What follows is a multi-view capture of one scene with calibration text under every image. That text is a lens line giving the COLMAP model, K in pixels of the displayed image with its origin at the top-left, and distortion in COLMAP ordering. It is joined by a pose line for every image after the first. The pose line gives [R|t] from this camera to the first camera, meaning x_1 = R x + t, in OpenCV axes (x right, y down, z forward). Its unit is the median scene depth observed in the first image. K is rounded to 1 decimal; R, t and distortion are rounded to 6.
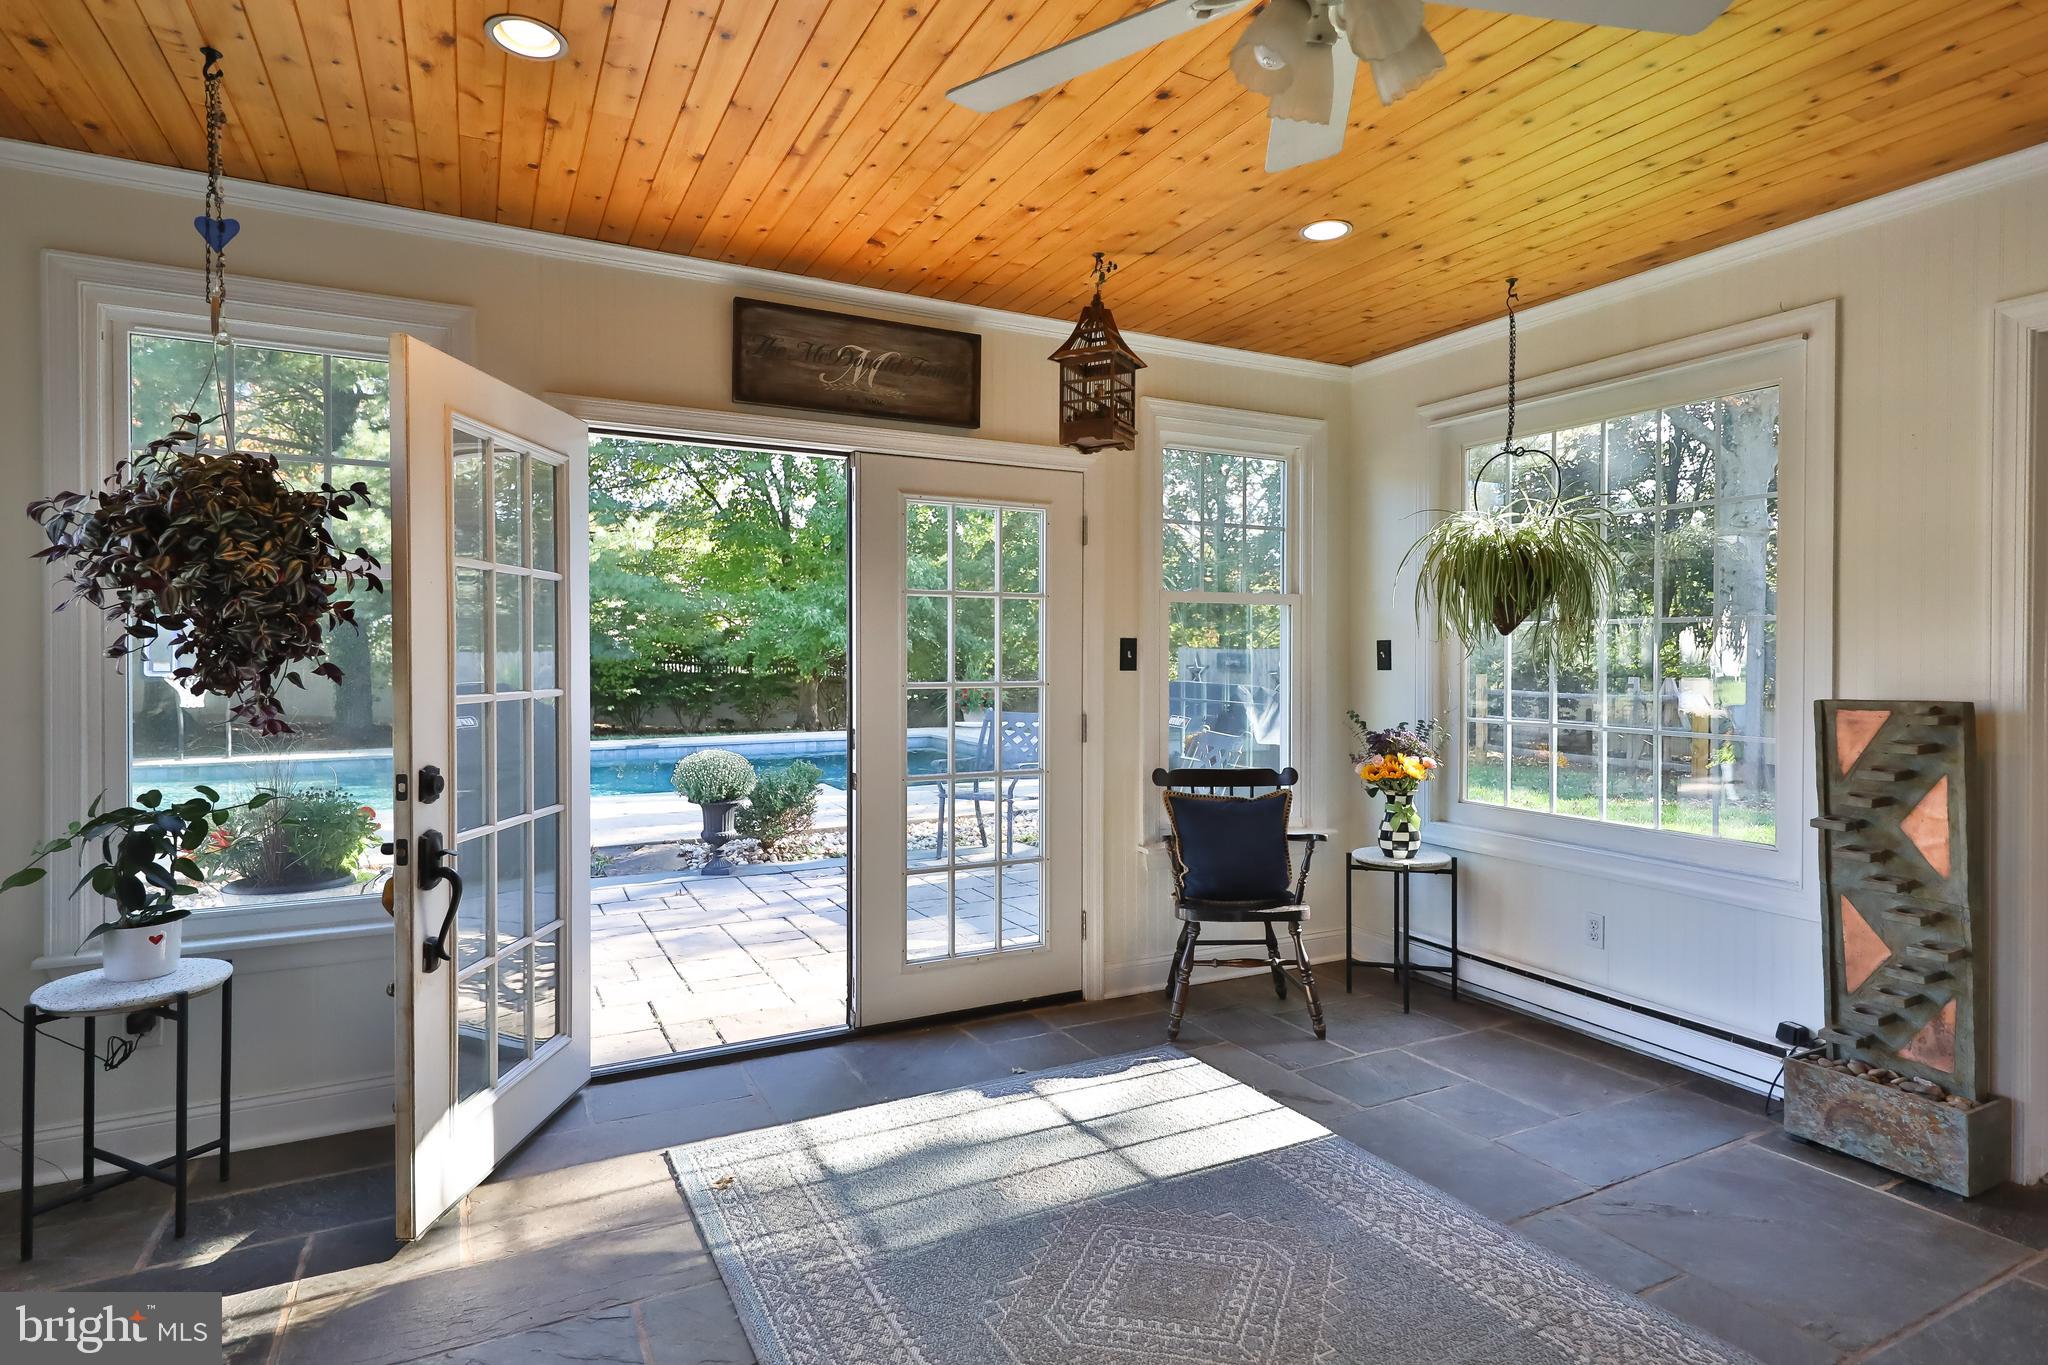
lens RADIAL K [[1120.6, 0, 1016.1], [0, 1120.6, 664.2], [0, 0, 1]] dist [0.015314, -0.007224]
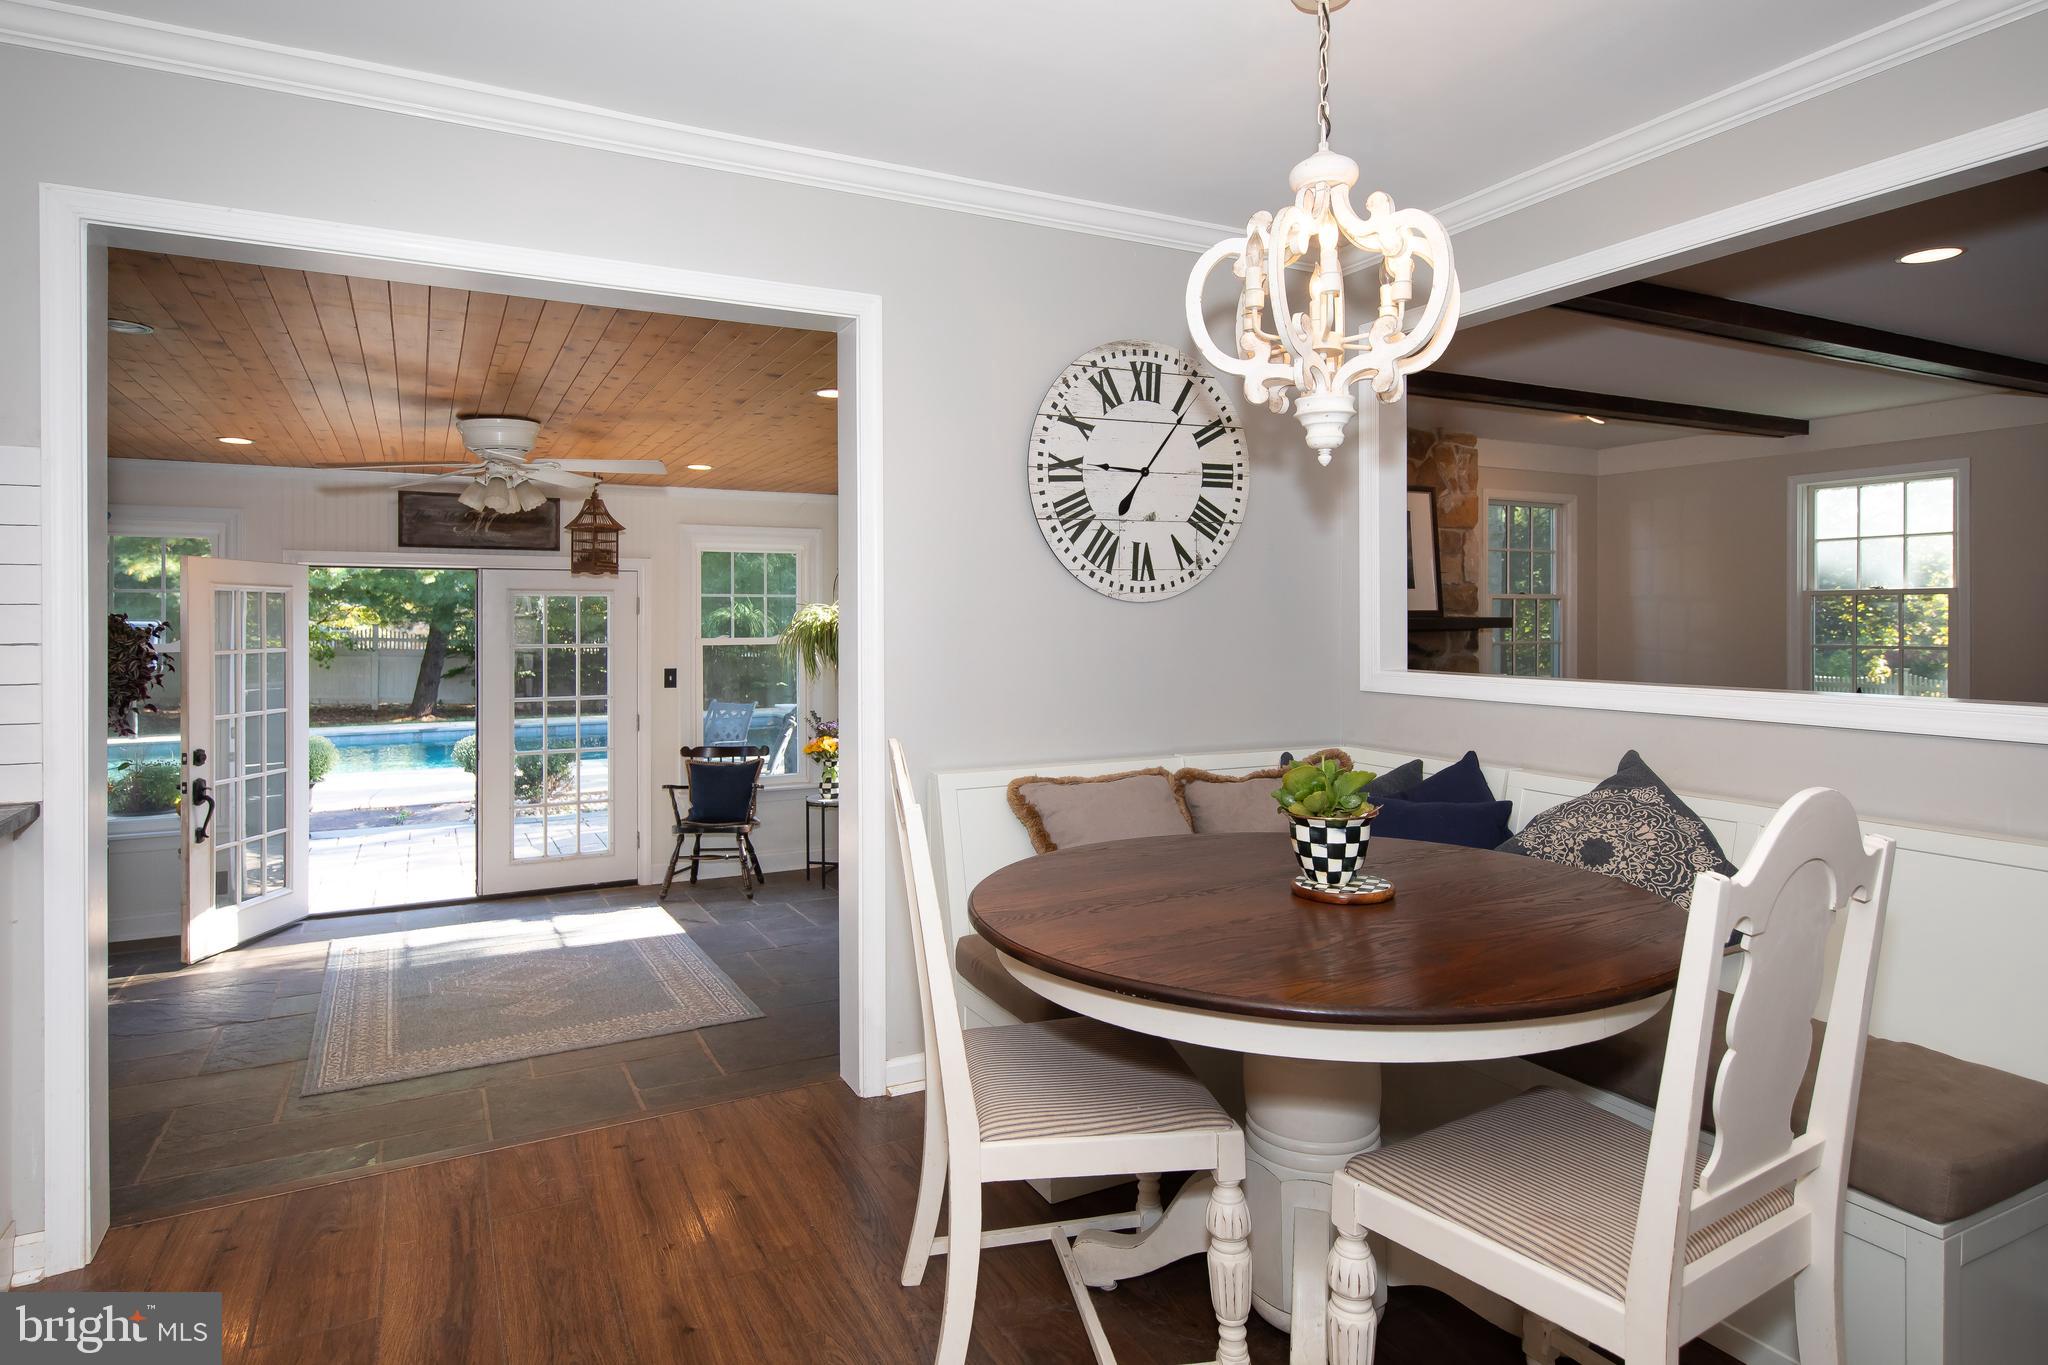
lens RADIAL K [[1202.5, 0, 1052.2], [0, 1202.5, 612.0], [0, 0, 1]] dist [0.008190, 0.002505]
pose [[0.999459, -0.002052, 0.032826, 0.723753], [0.002581, 0.999867, -0.016084, -0.091115], [-0.032789, 0.016160, 0.999332, -0.960535]]
